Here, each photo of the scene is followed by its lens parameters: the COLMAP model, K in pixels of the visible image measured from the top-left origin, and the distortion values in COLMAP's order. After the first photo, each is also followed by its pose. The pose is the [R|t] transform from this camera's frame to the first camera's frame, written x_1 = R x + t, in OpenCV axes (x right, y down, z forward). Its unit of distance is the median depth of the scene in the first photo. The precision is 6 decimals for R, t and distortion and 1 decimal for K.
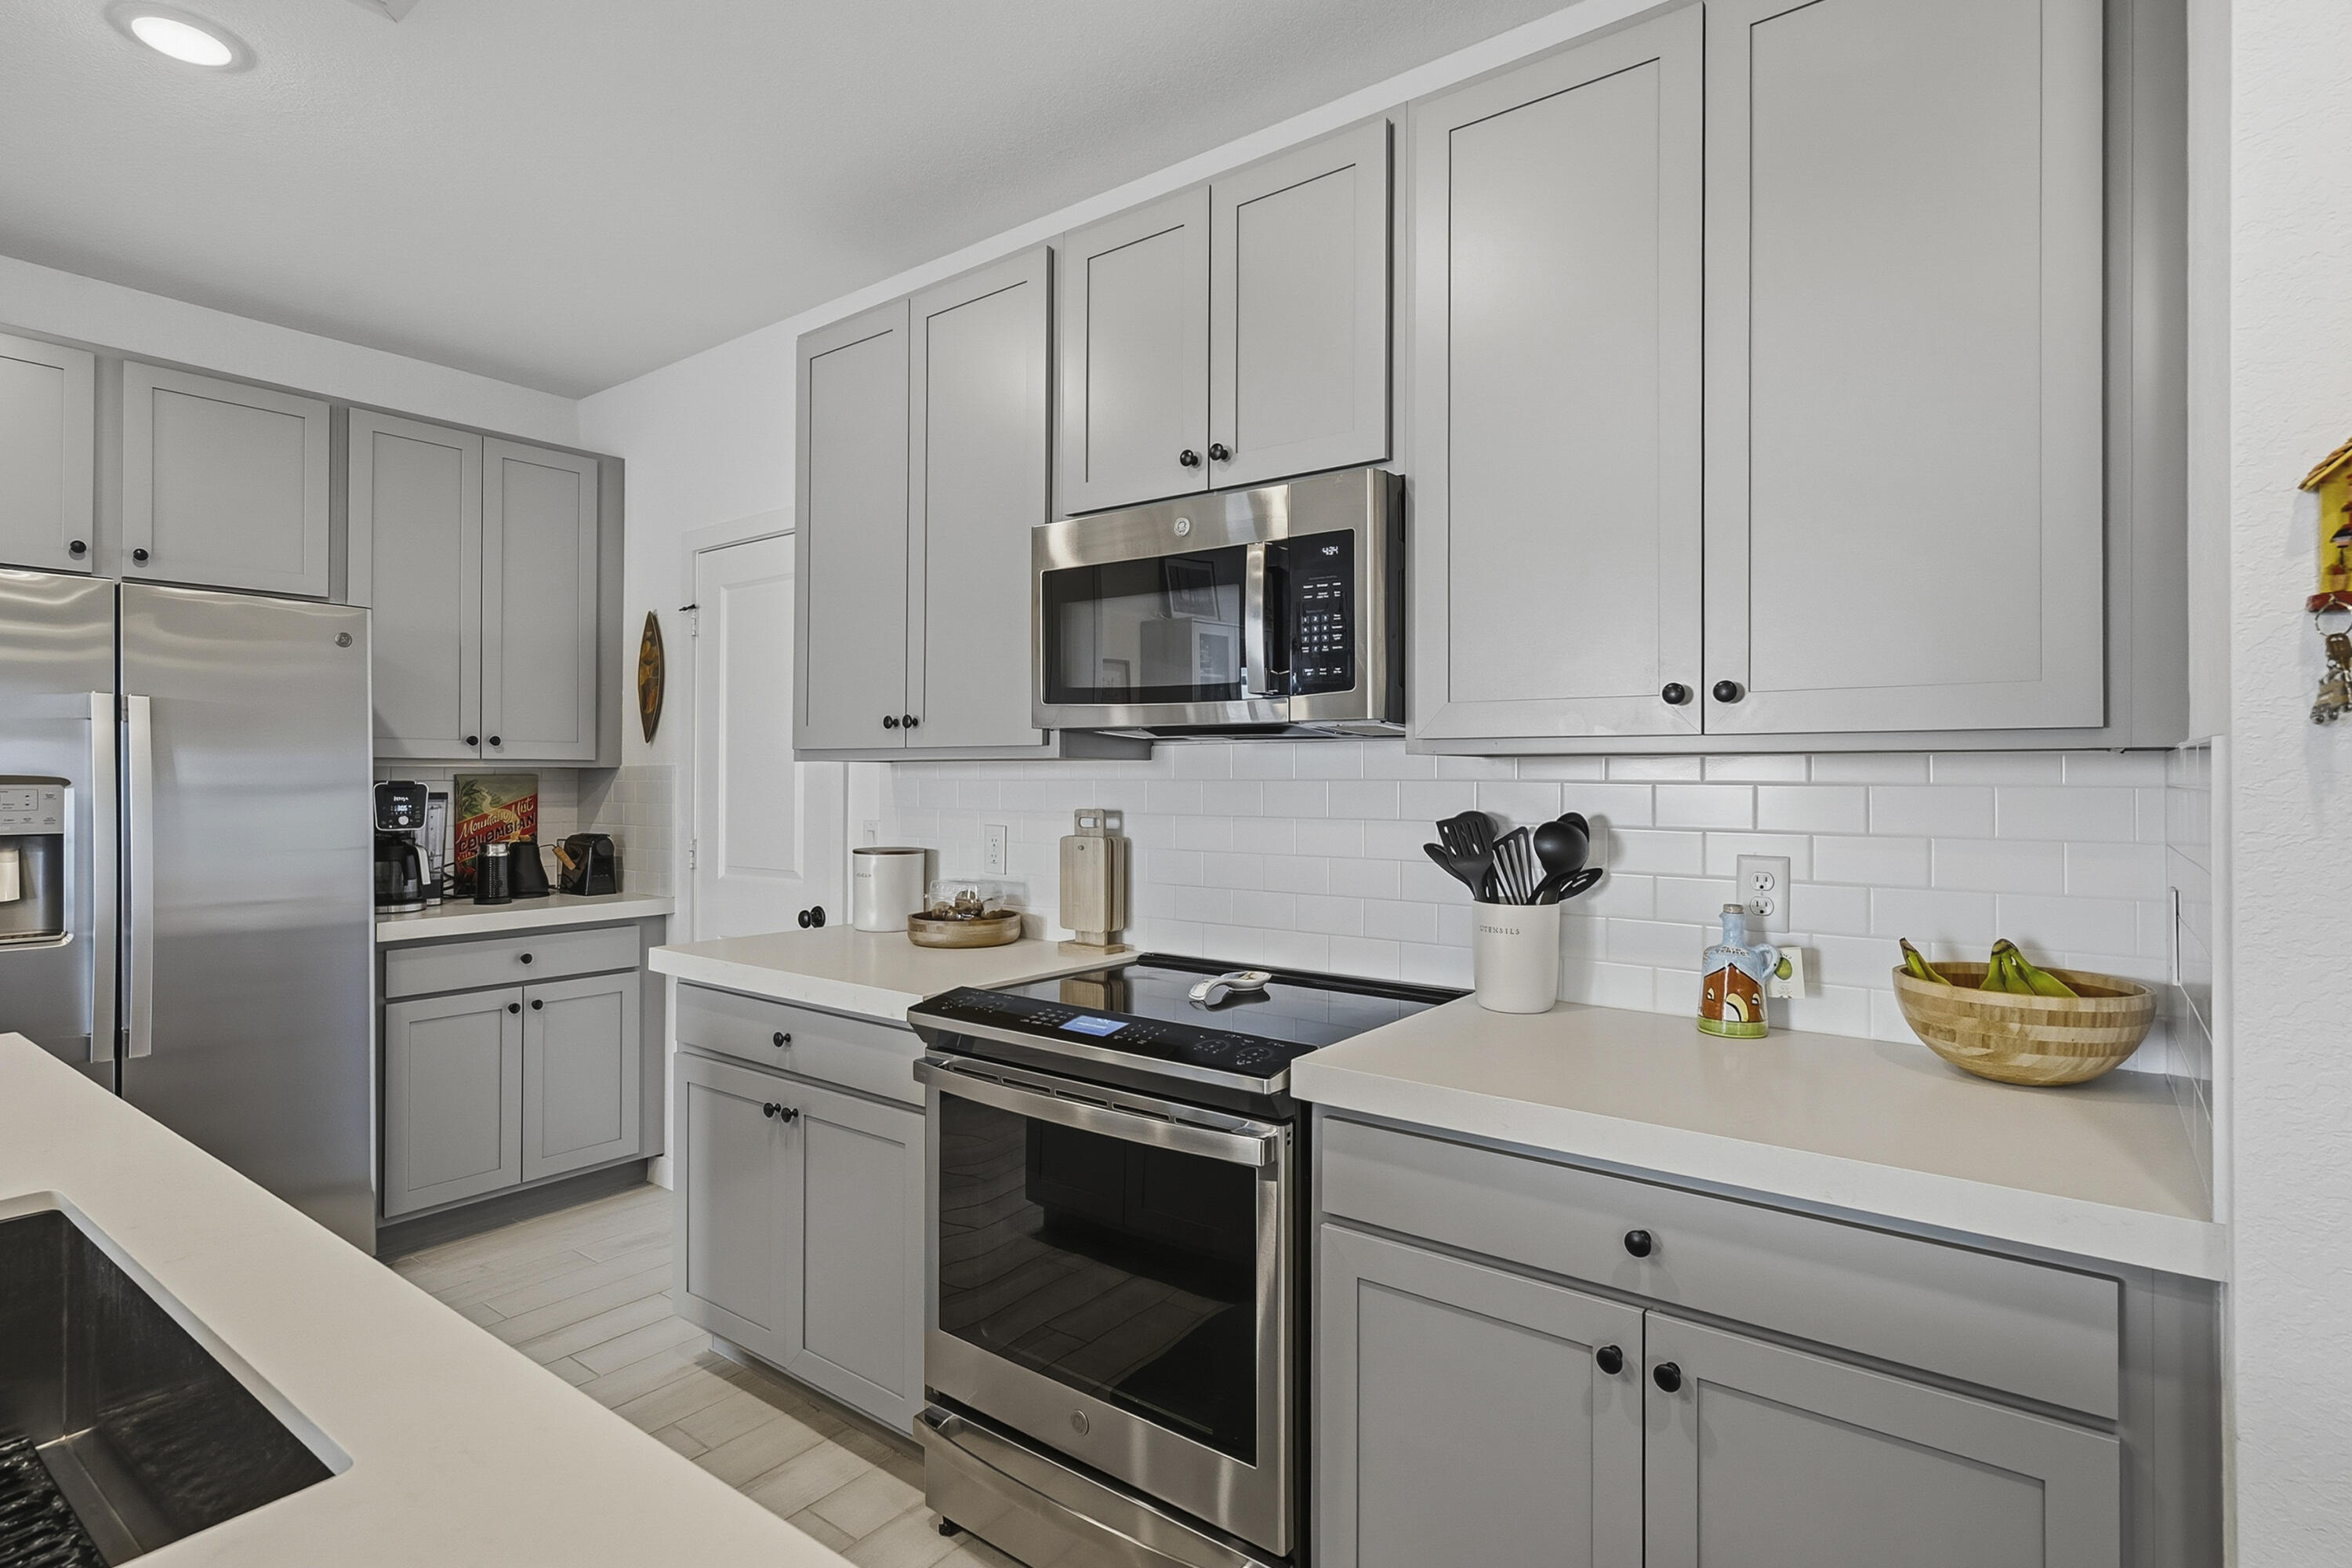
lens RADIAL K [[1171.7, 0, 1187.5], [0, 1171.7, 768.2], [0, 0, 1]] dist [0.001787, 0.000431]
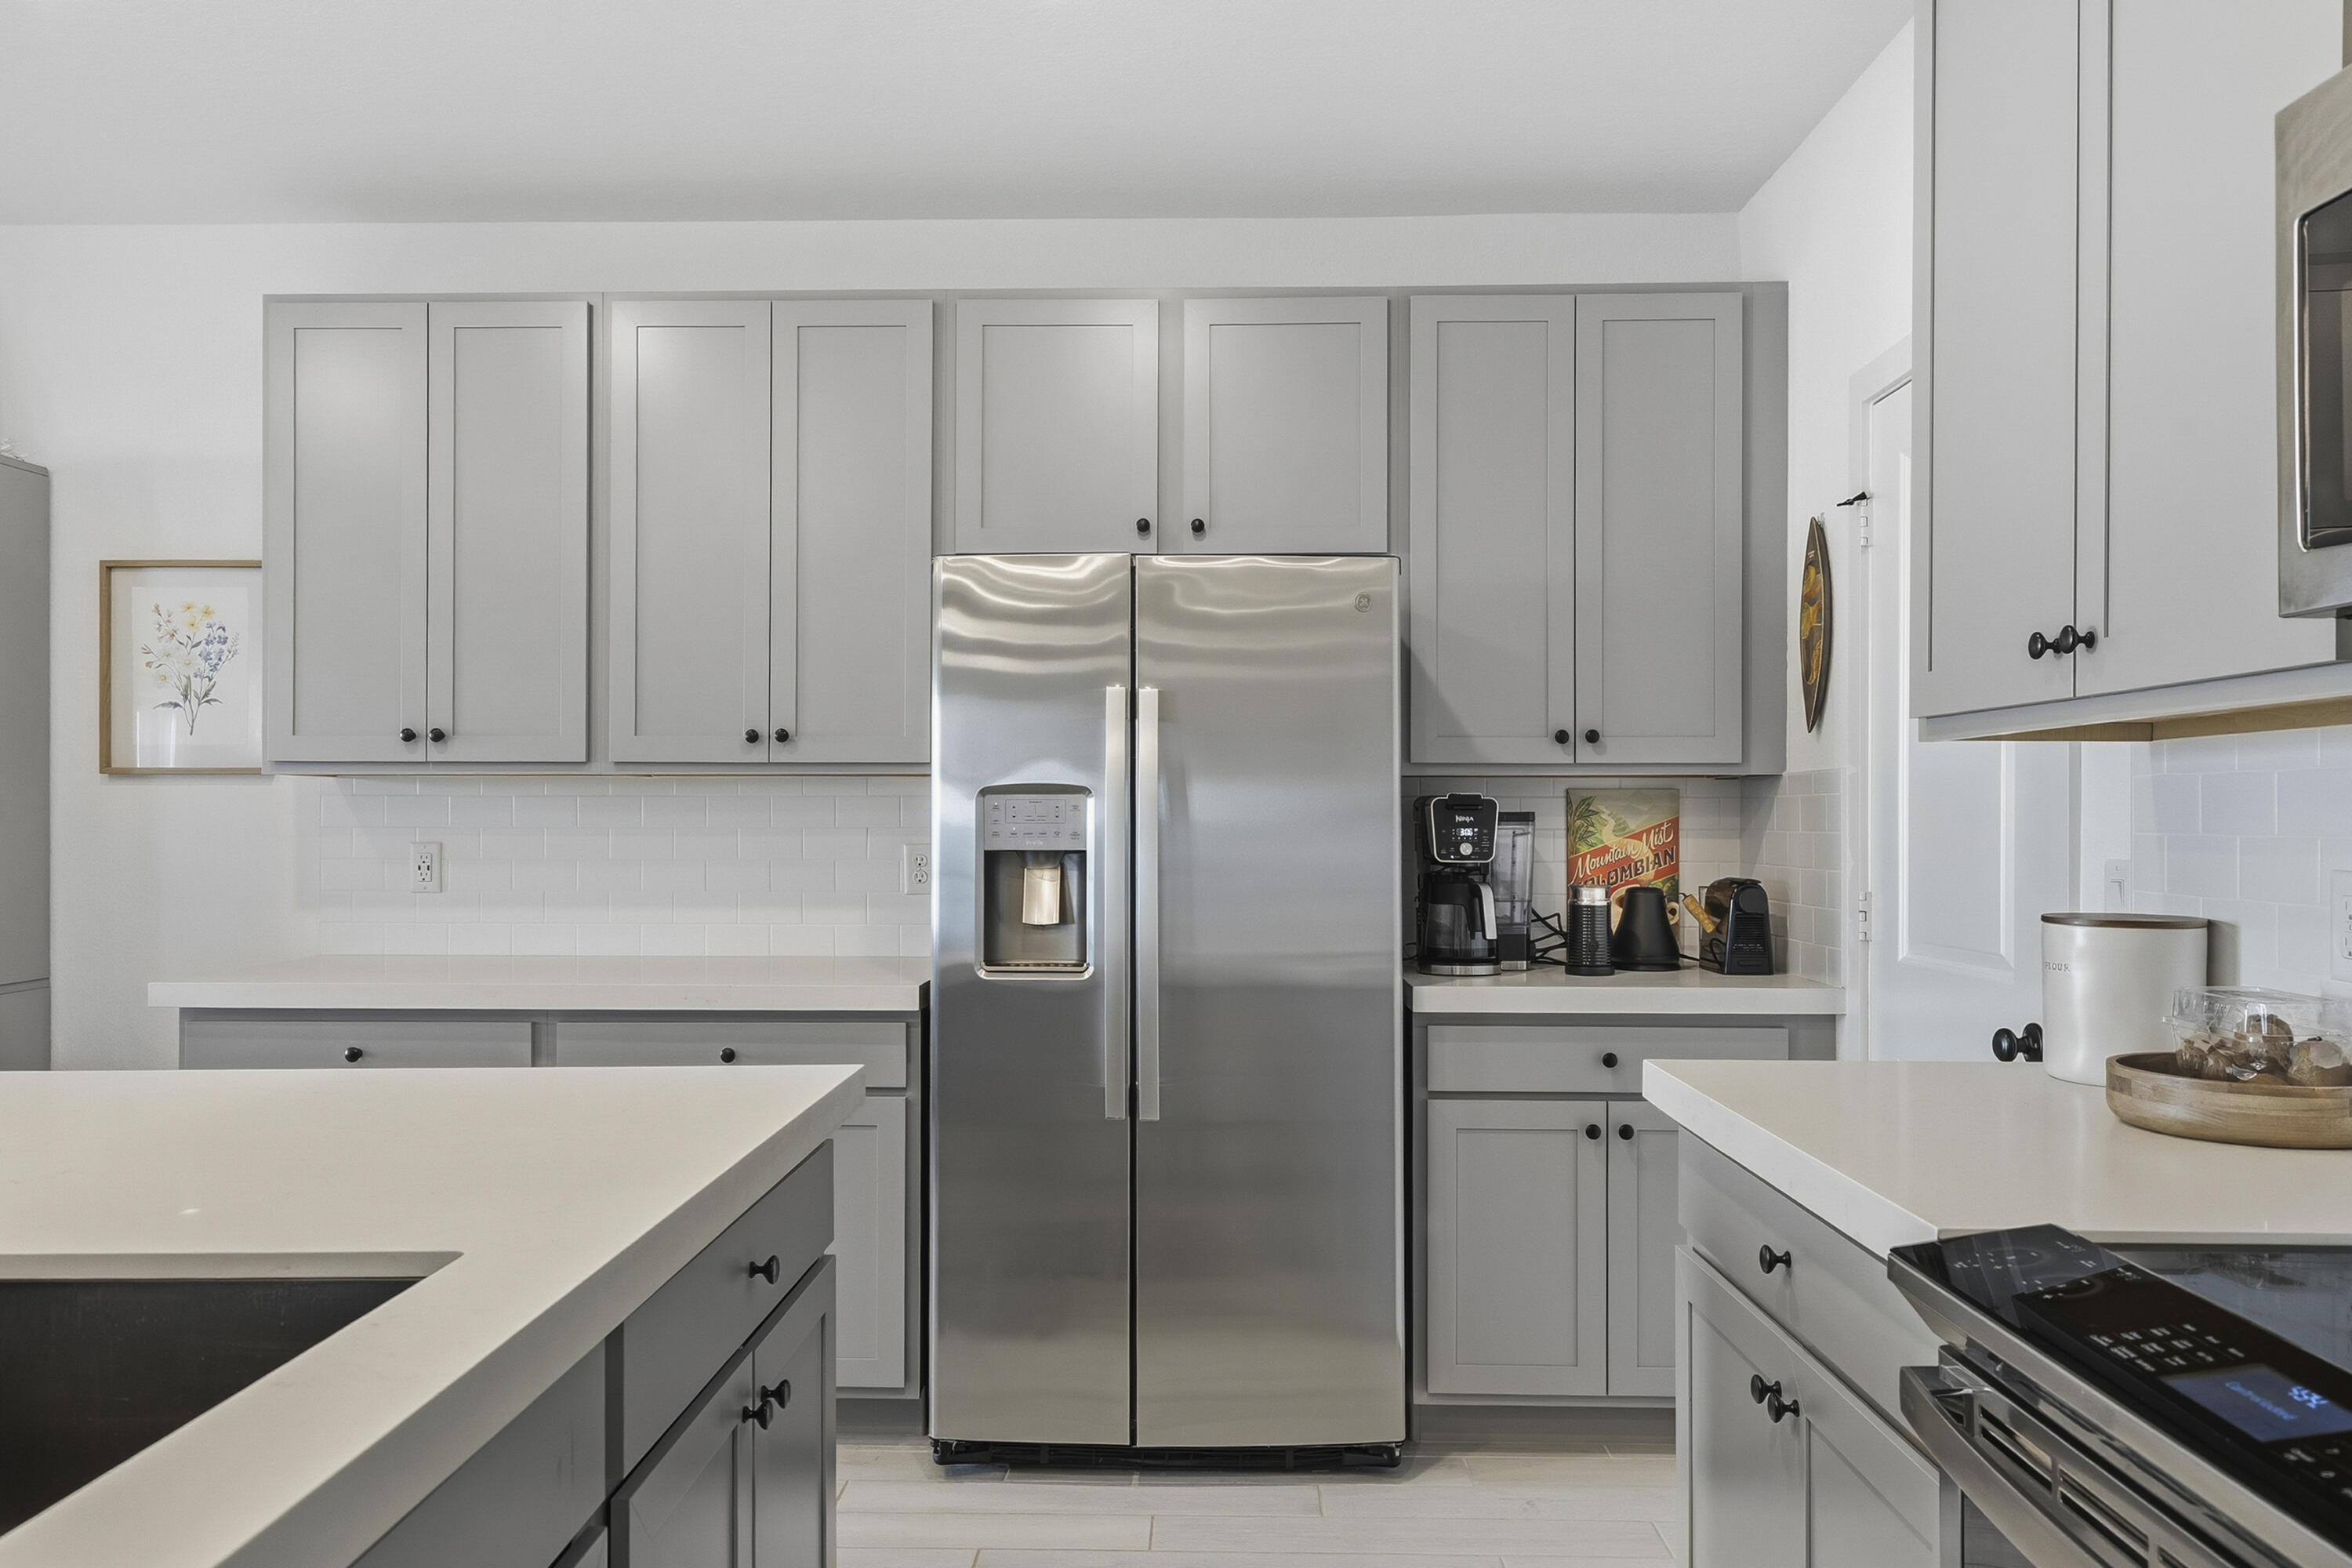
lens RADIAL K [[1716.6, 0, 1168.8], [0, 1716.6, 804.0], [0, 0, 1]] dist [0.008865, 0.001676]
pose [[0.582187, -0.006440, -0.813030, 0.108337], [0.005032, 0.999978, -0.004318, 0.026252], [0.813040, -0.001577, 0.582206, 0.297648]]
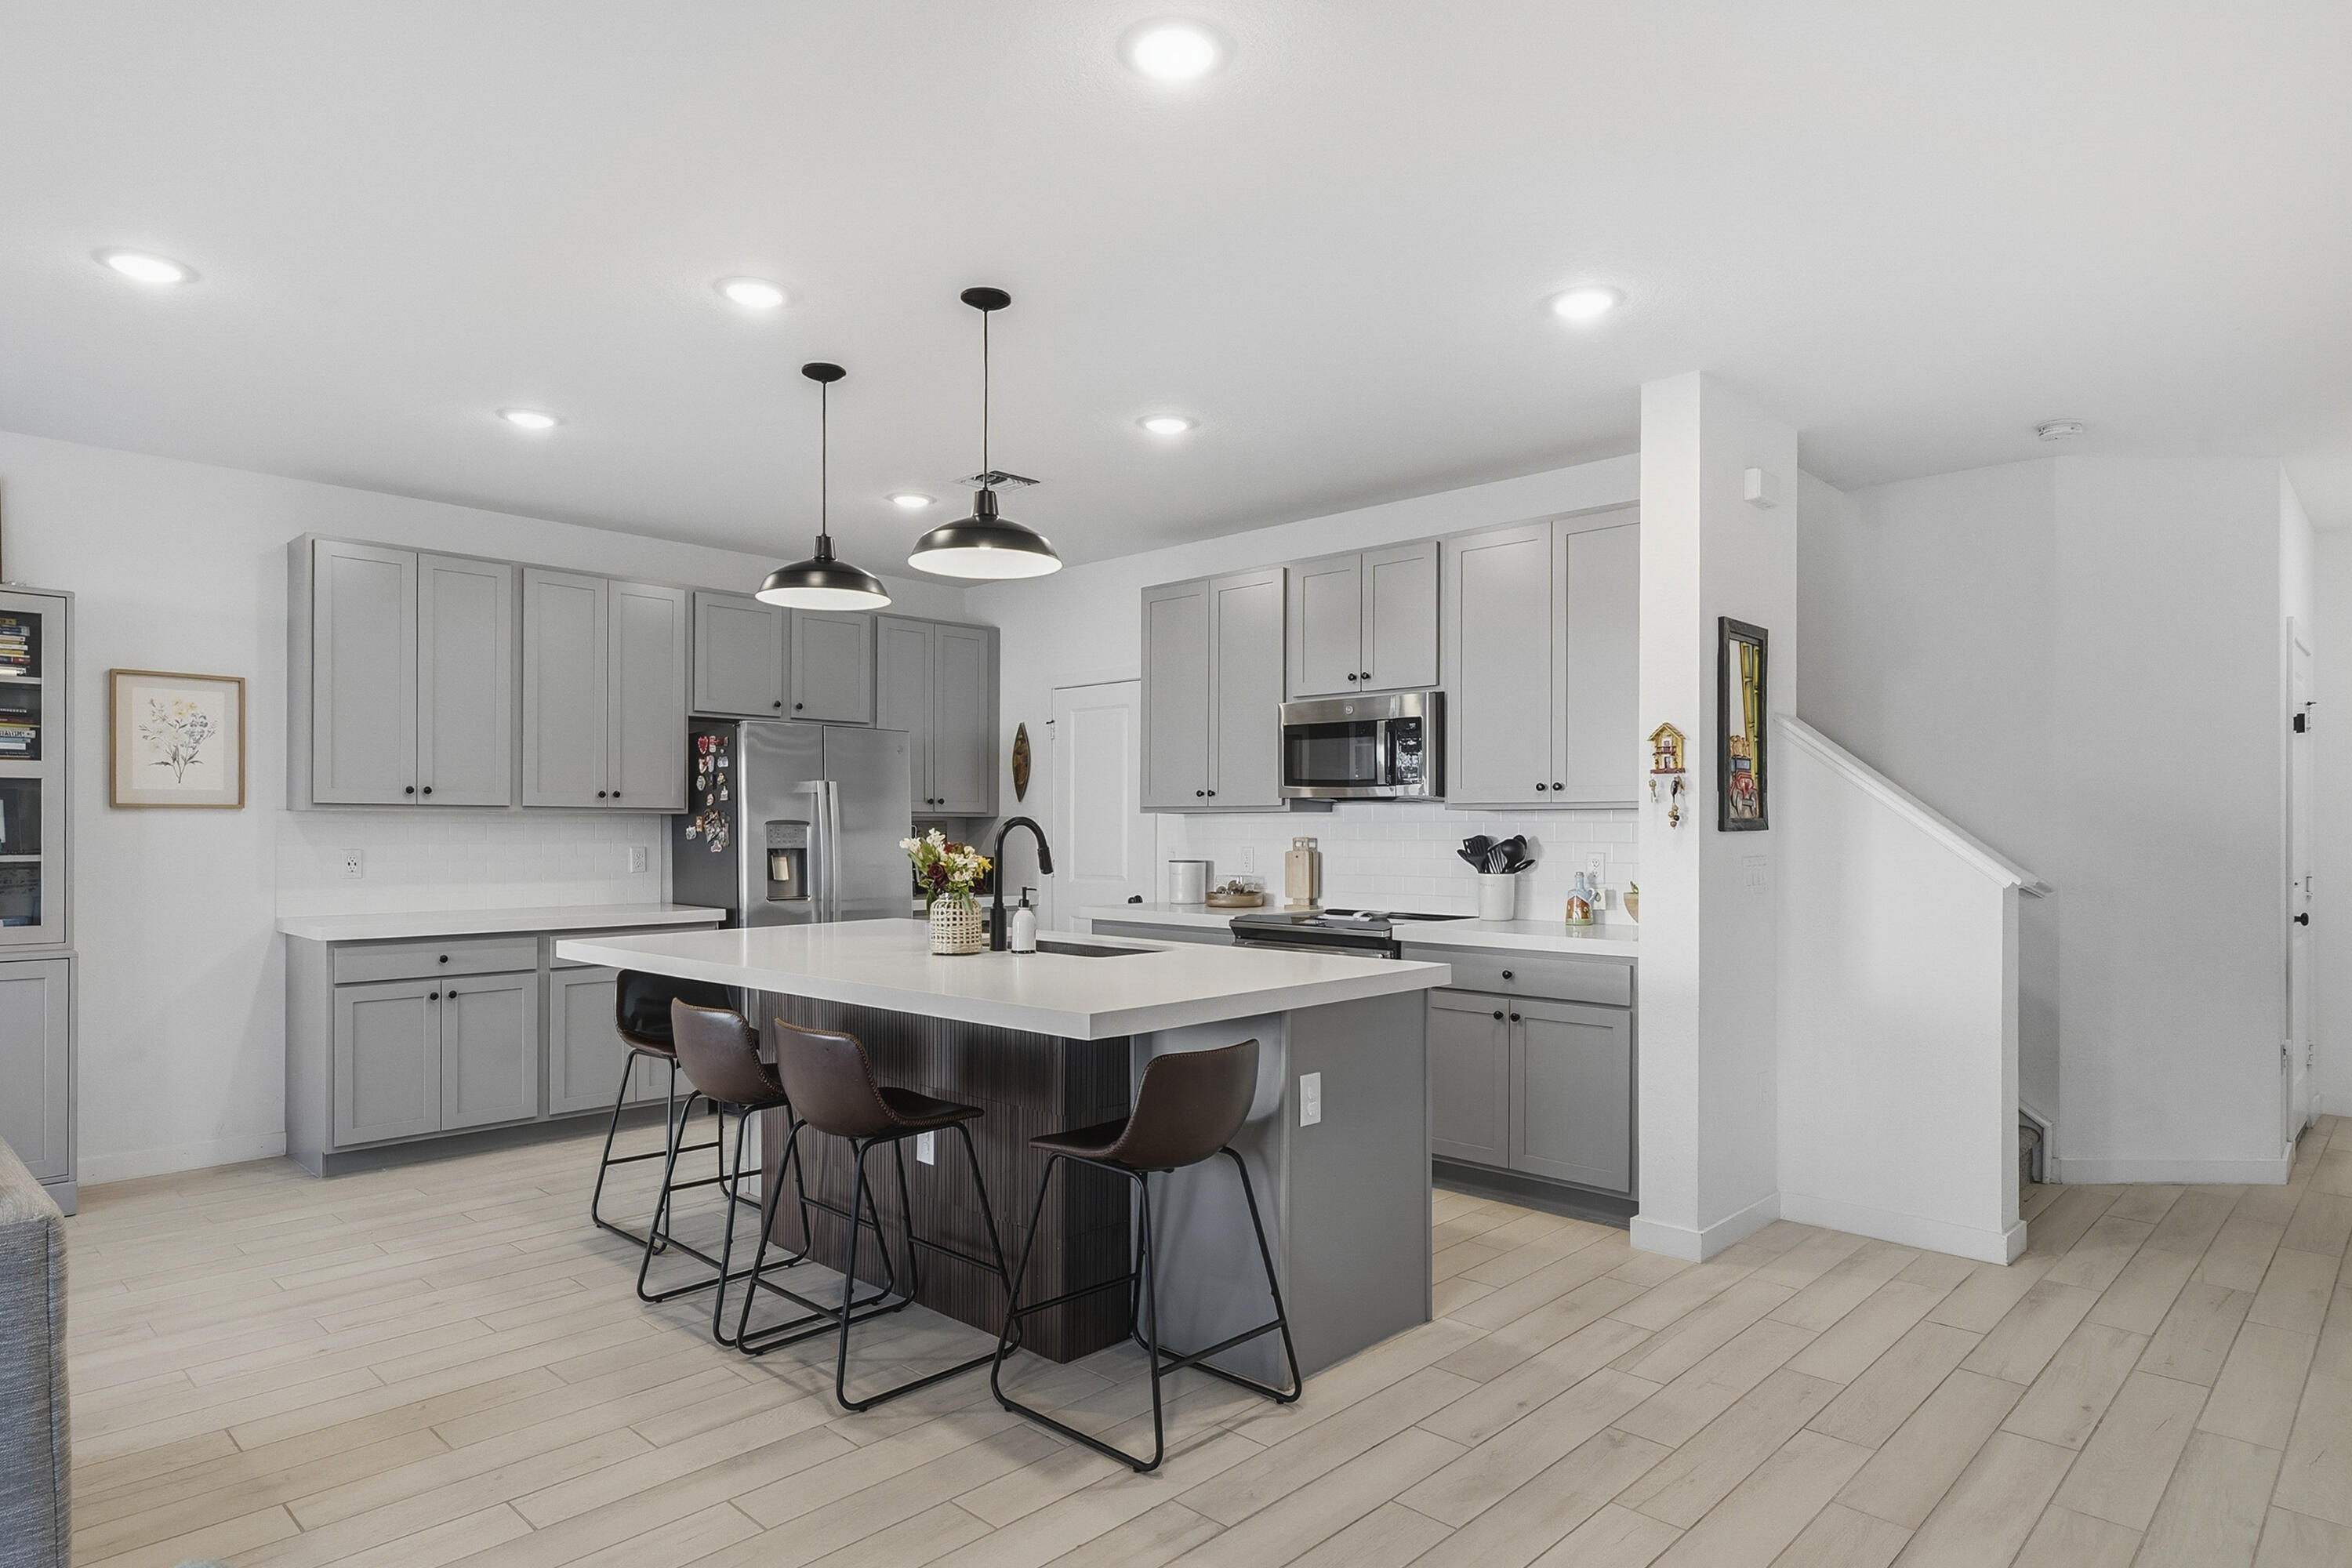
lens RADIAL K [[1332.0, 0, 1195.8], [0, 1332.0, 824.6], [0, 0, 1]] dist [0.006948, 0.002336]
pose [[0.994488, -0.000263, -0.104854, -0.022867], [0.000418, 0.999999, 0.001457, 0.010071], [0.104853, -0.001492, 0.994487, -1.232466]]
